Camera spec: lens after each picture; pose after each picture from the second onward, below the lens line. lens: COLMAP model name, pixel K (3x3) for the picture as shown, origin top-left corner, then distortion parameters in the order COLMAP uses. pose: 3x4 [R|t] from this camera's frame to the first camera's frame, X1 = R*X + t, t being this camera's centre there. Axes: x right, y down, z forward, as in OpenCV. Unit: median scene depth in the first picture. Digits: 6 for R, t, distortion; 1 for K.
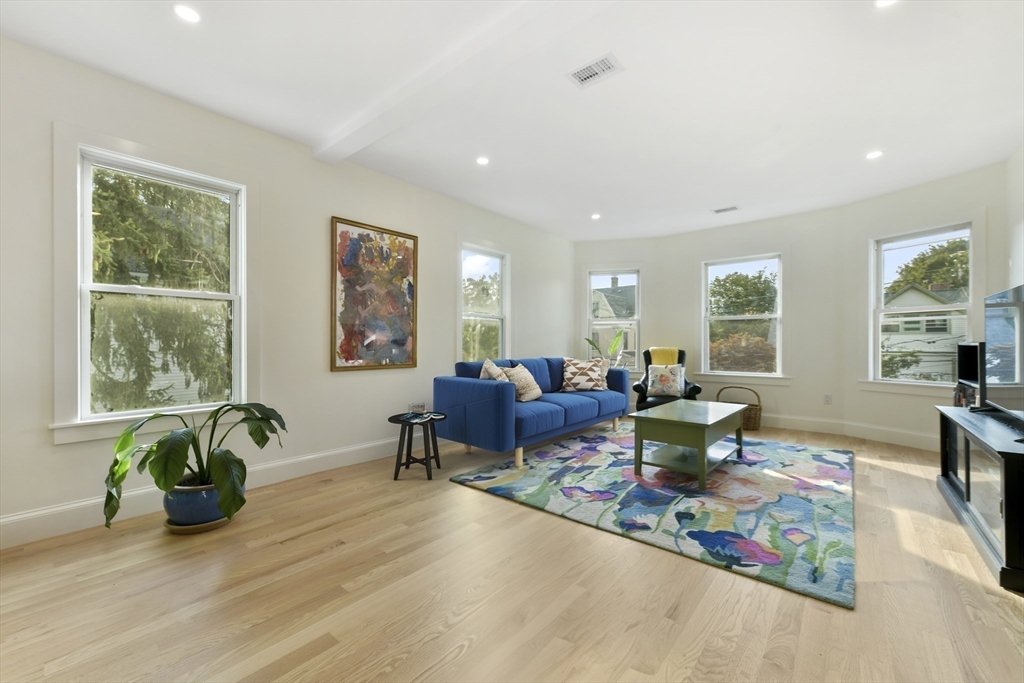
lens RADIAL K [[413.6, 0, 510.1], [0, 413.6, 343.4], [0, 0, 1]] dist [-0.001642, -0.000203]
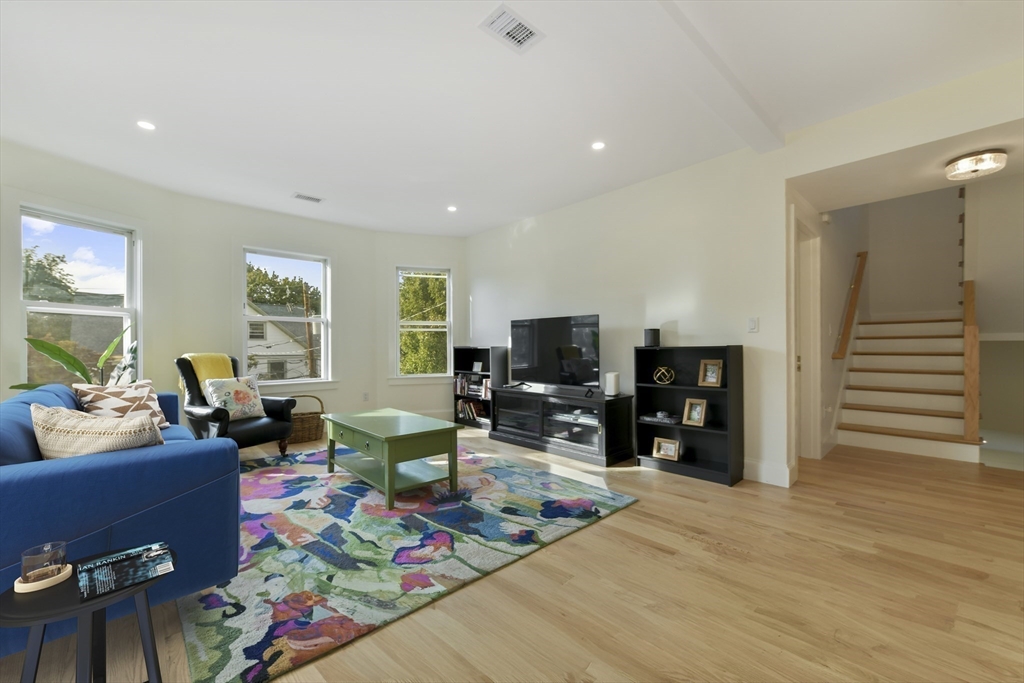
lens RADIAL K [[420.4, 0, 517.7], [0, 420.4, 346.6], [0, 0, 1]] dist [0.002220, 0.000140]
pose [[0.098150, 0.001713, 0.995170, -0.444046], [0.002550, 0.999995, -0.001973, 0.000648], [-0.995168, 0.002732, 0.098145, 0.603912]]
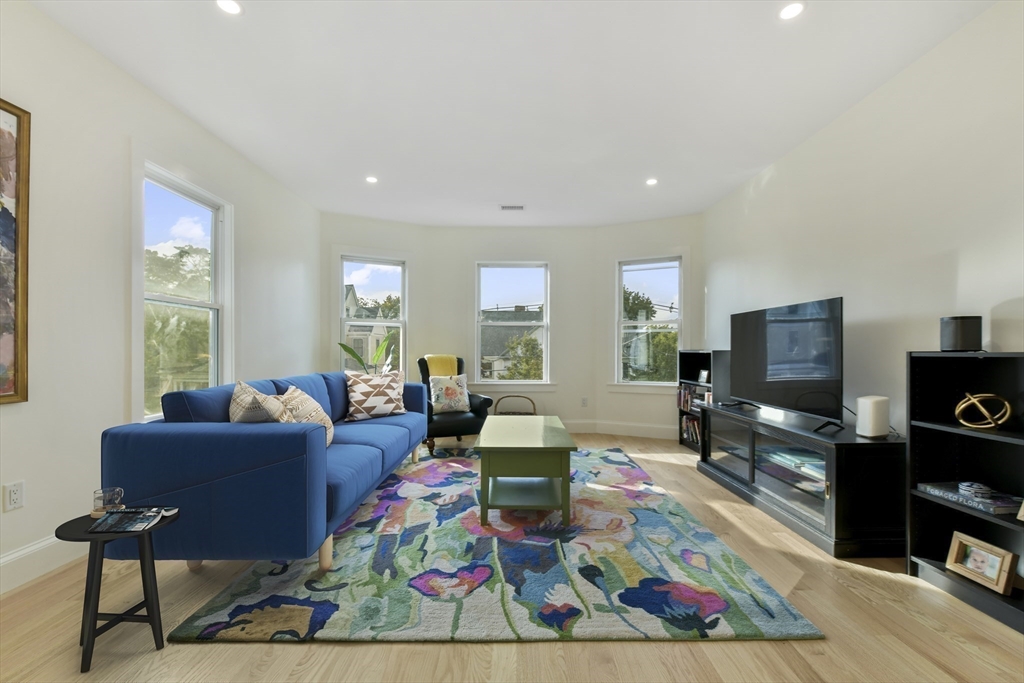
lens RADIAL K [[432.4, 0, 517.0], [0, 432.4, 352.9], [0, 0, 1]] dist [-0.002975, -0.000090]
pose [[0.753001, -0.001066, 0.658019, -0.150438], [-0.003618, 0.999977, 0.005761, -0.000546], [-0.658010, -0.006719, 0.752980, 0.332237]]
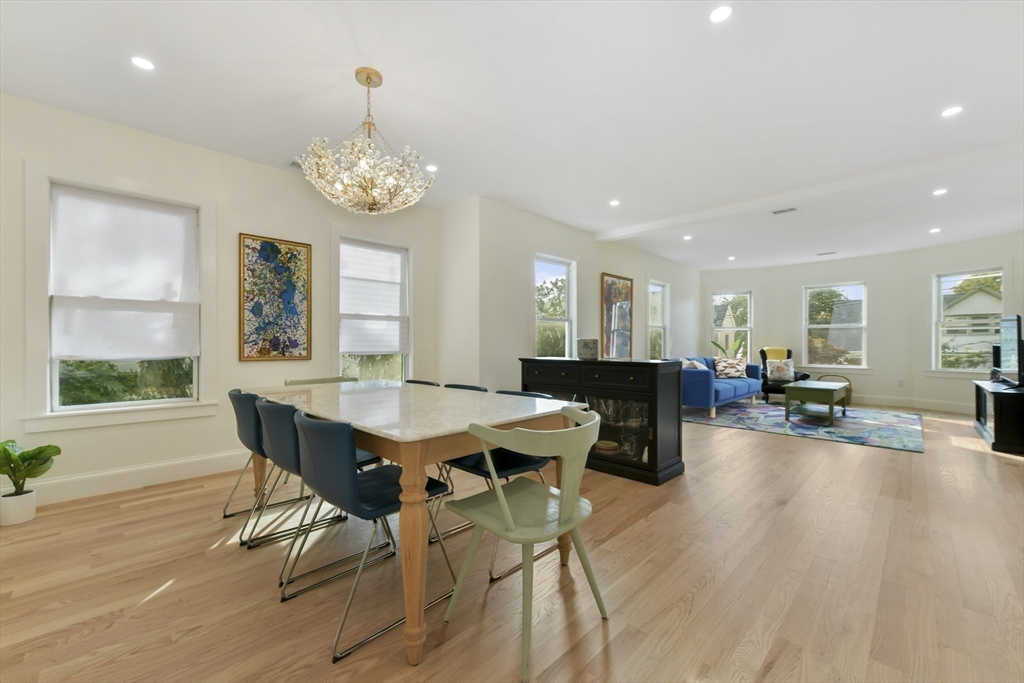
lens RADIAL K [[413.6, 0, 510.1], [0, 413.6, 343.4], [0, 0, 1]] dist [-0.001642, -0.000203]
pose [[0.996299, 0.000298, -0.085954, -0.617622], [-0.000561, 0.999995, -0.003029, 0.000961], [0.085952, 0.003066, 0.996295, -0.729643]]
